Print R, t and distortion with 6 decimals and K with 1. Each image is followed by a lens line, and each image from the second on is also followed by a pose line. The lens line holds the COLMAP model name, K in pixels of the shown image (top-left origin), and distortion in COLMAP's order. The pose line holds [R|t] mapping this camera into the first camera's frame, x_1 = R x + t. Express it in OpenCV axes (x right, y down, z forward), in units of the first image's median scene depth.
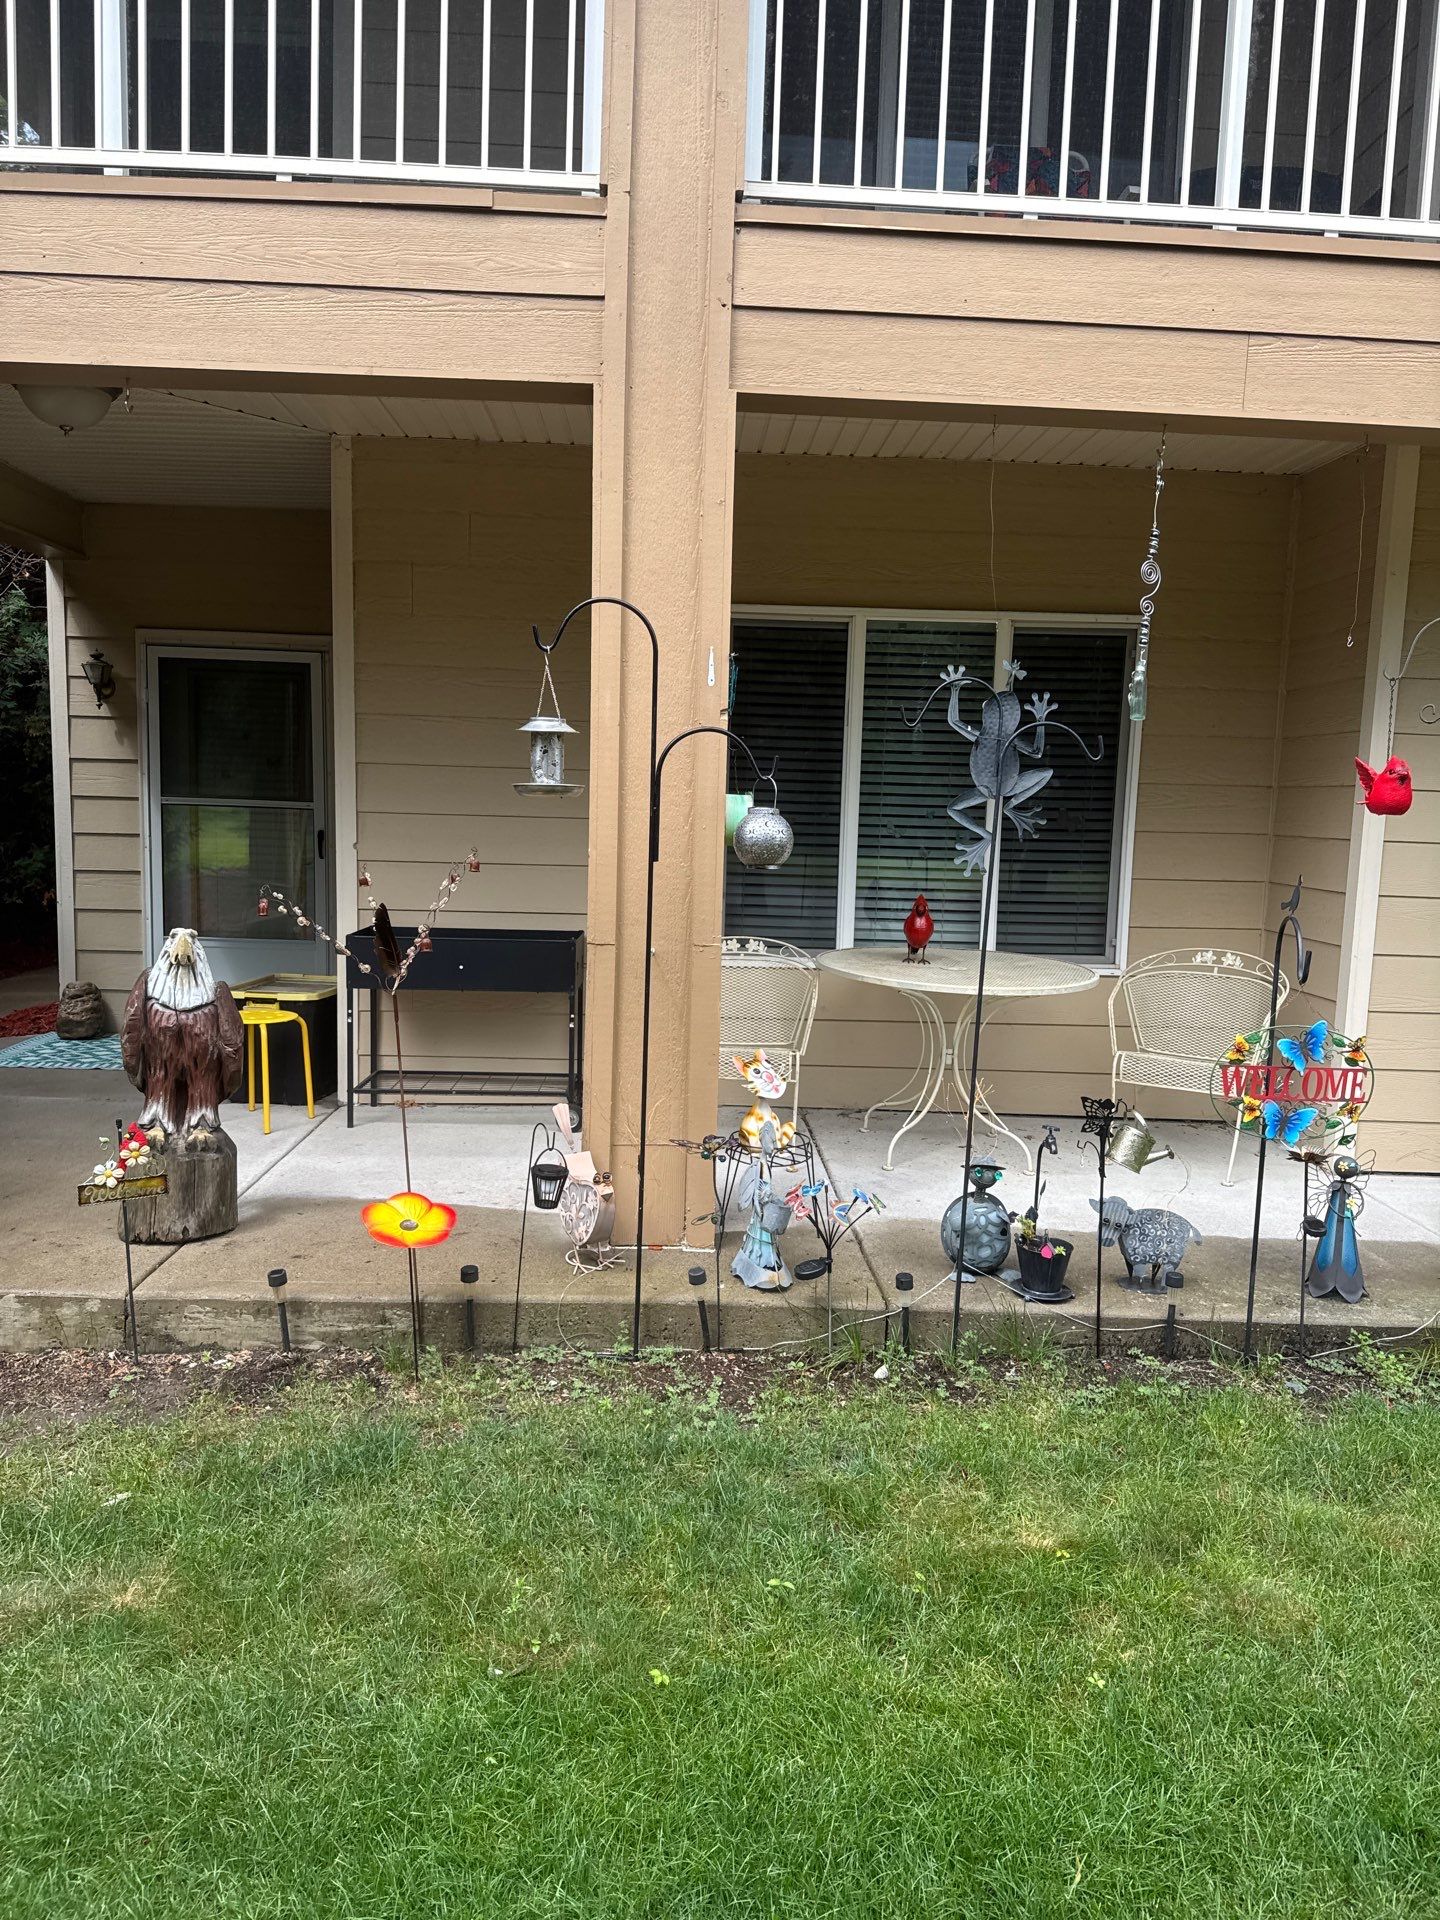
lens RADIAL K [[1402.6, 0, 809.7], [0, 1402.6, 974.0], [0, 0, 1]] dist [-0.002792, -0.020552]
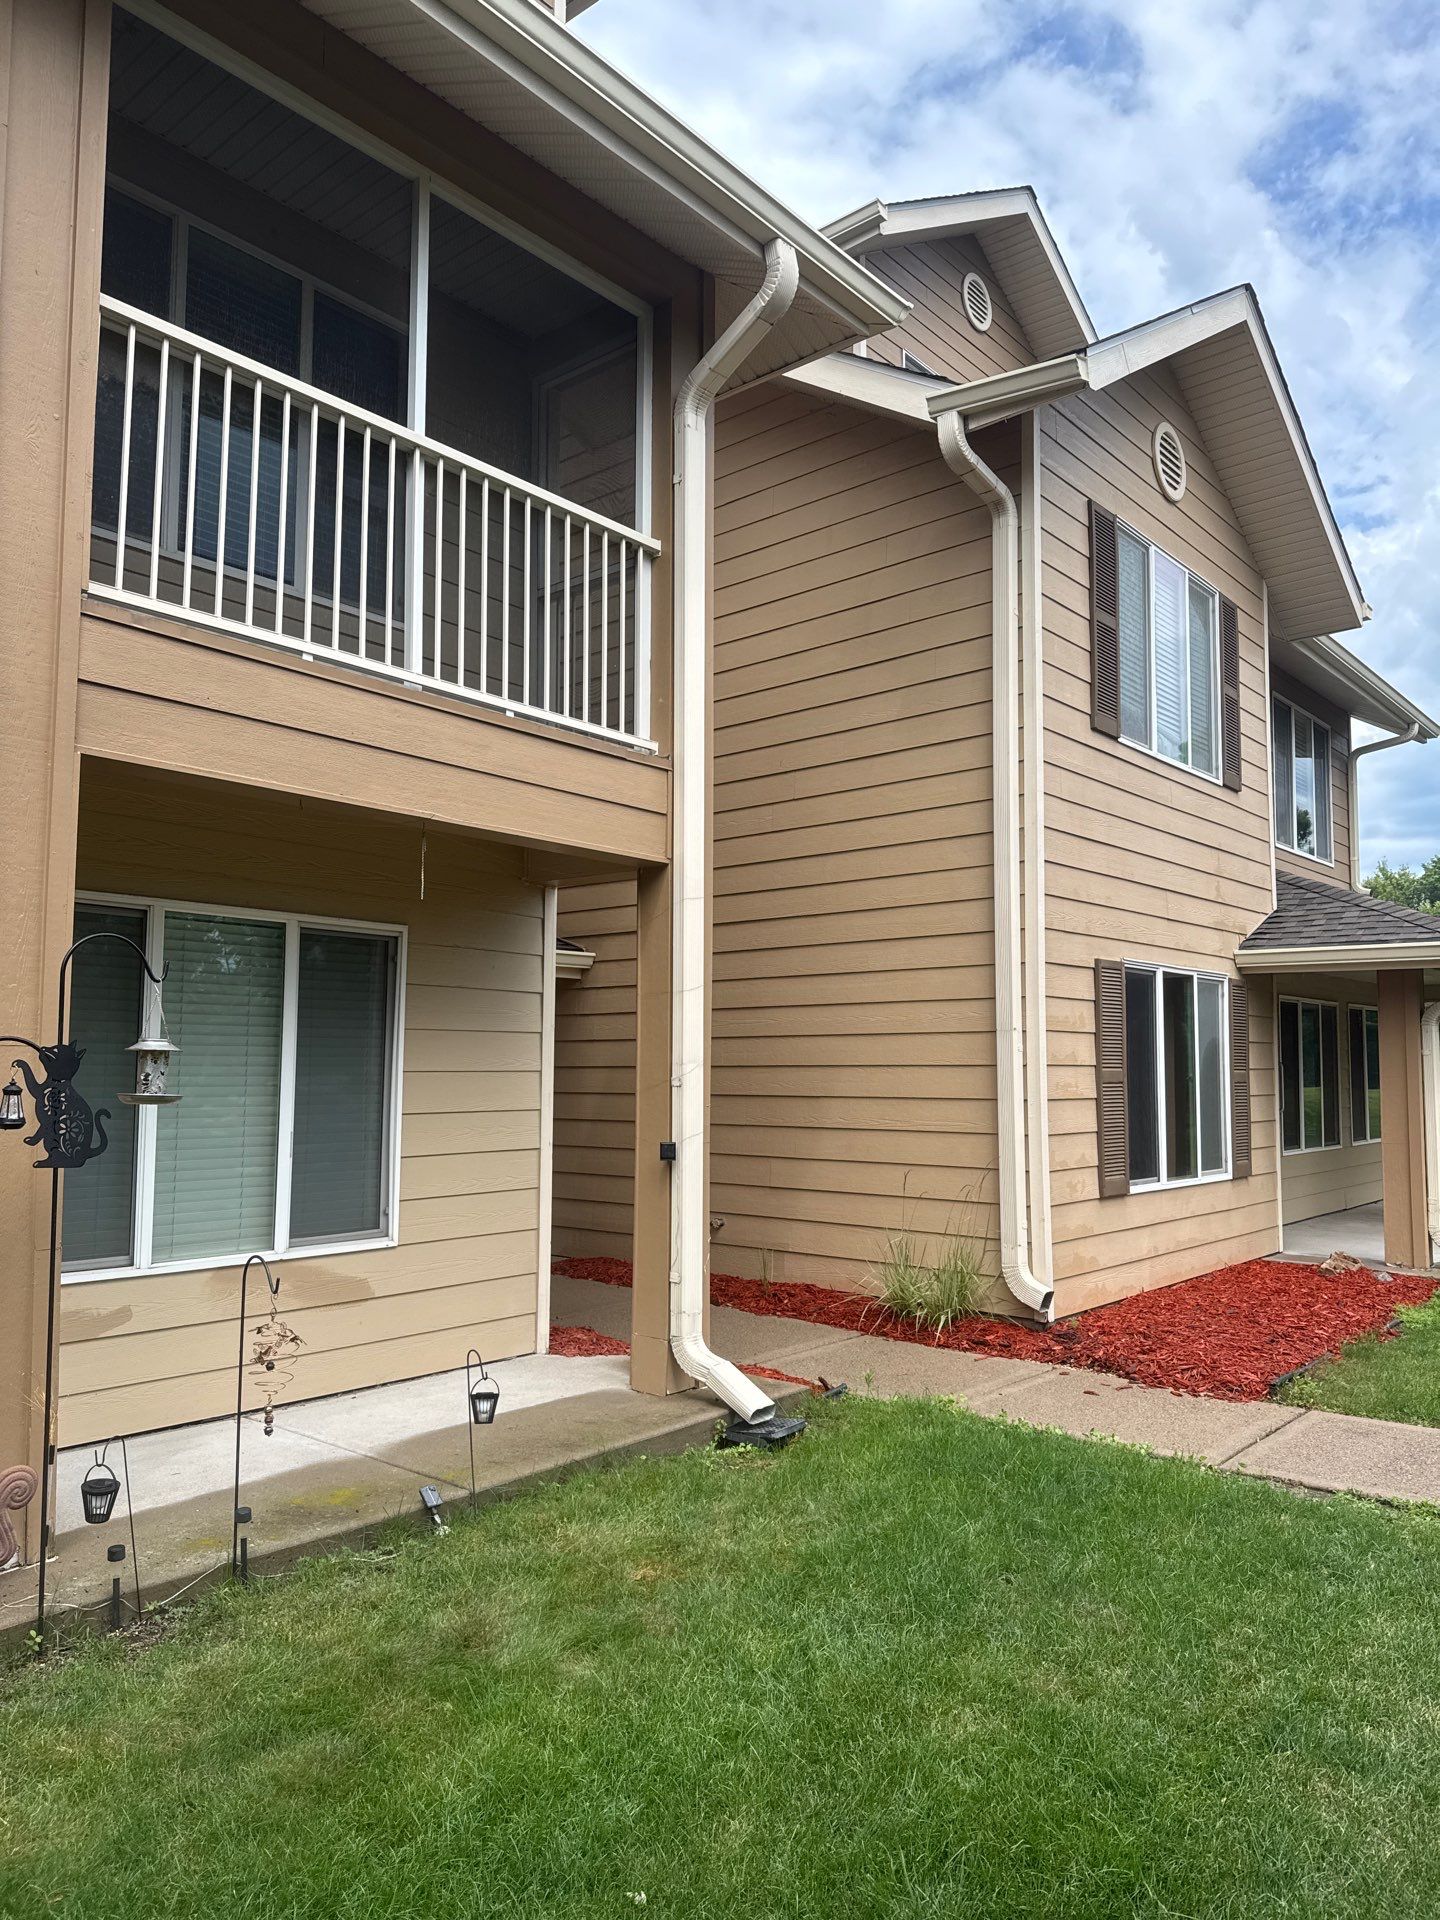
lens RADIAL K [[1328.4, 0, 717.5], [0, 1328.4, 966.1], [0, 0, 1]] dist [-0.003772, -0.000838]
pose [[0.673926, 0.029428, 0.738212, -1.195900], [0.131907, 0.978358, -0.159422, -0.029181], [-0.726928, 0.204814, 0.655460, -0.068110]]
